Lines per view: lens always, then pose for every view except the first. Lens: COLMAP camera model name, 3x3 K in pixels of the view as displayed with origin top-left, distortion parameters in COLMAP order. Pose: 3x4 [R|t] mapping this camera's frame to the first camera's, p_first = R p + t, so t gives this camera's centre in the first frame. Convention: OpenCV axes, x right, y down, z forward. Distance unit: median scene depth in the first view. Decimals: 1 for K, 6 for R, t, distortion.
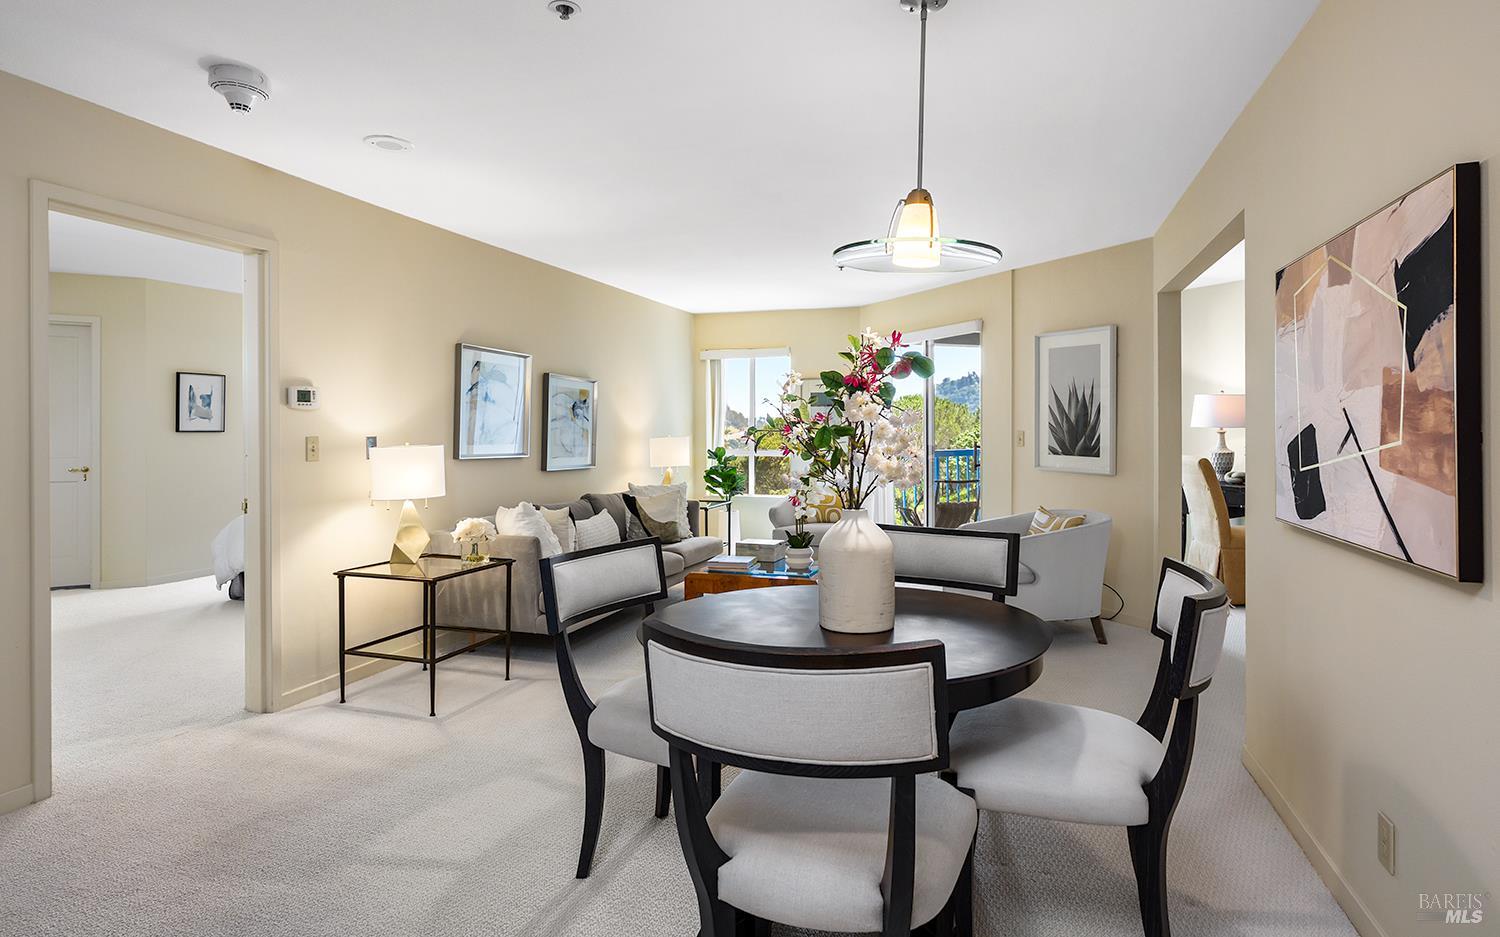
lens RADIAL K [[760.4, 0, 737.0], [0, 760.4, 426.9], [0, 0, 1]] dist [-0.007650, 0.002217]
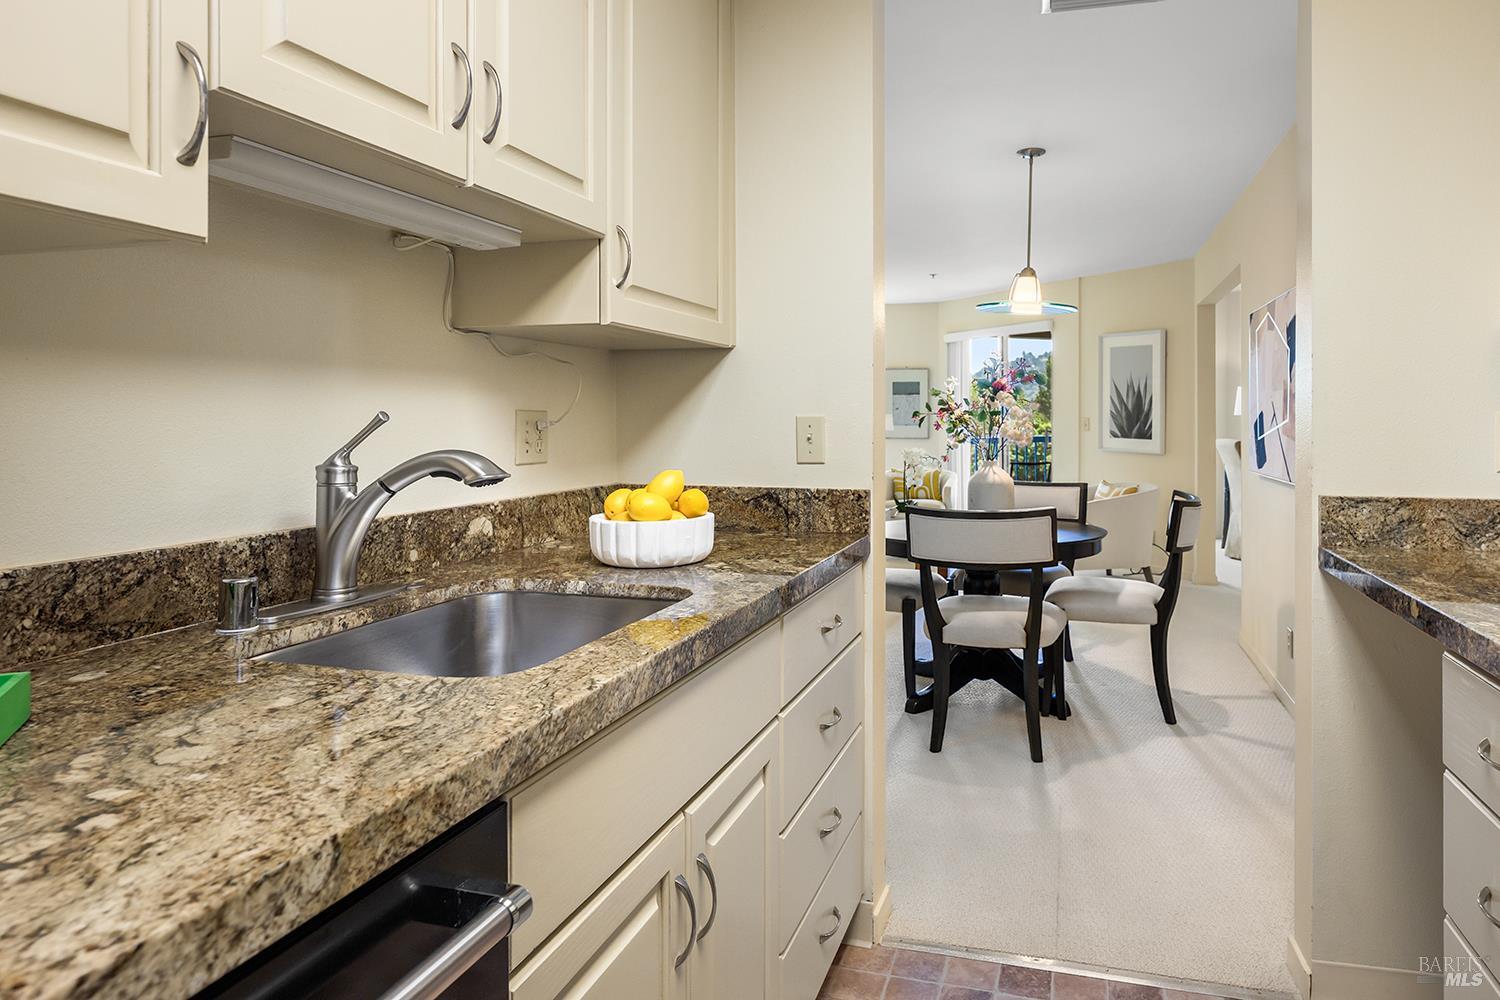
lens RADIAL K [[918.1, 0, 787.0], [0, 918.1, 407.1], [0, 0, 1]] dist [0.000695, -0.000152]
pose [[0.999005, 0.004715, 0.044355, -0.165541], [-0.004308, 0.999948, -0.009267, 0.005041], [-0.044396, 0.009066, 0.998973, -0.431269]]
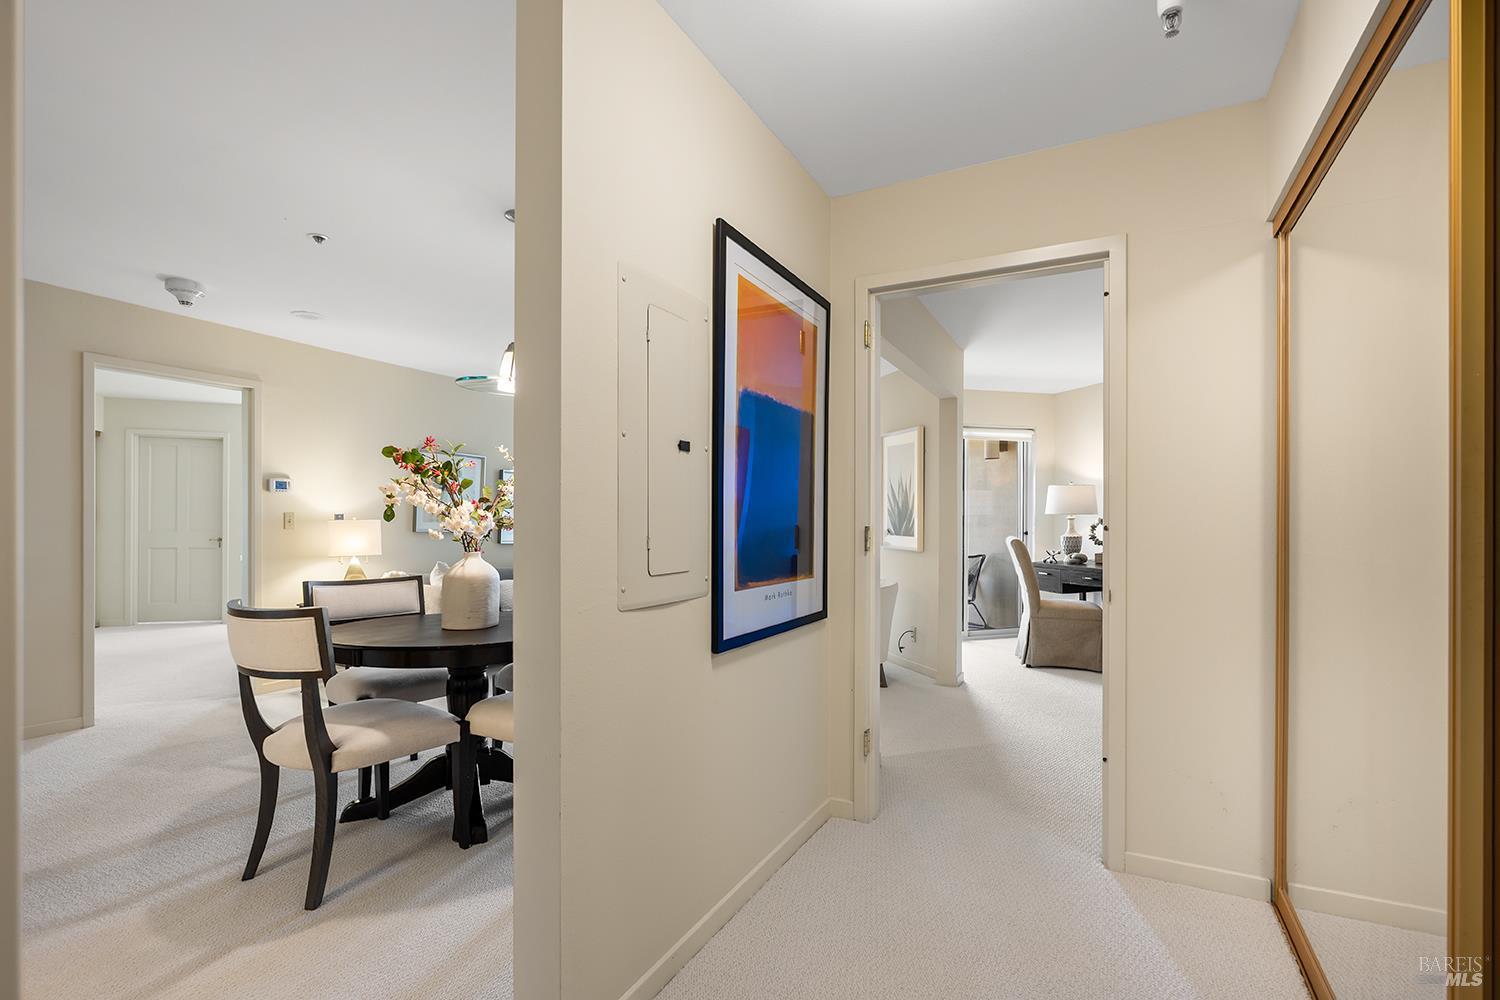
lens RADIAL K [[687.8, 0, 735.3], [0, 687.8, 521.4], [0, 0, 1]] dist [0.005742, 0.001277]
pose [[0.981735, 0.006683, -0.190138, 0.413775], [-0.007147, 0.999973, -0.001756, 0.019956], [0.190122, 0.003083, 0.981756, -0.117531]]
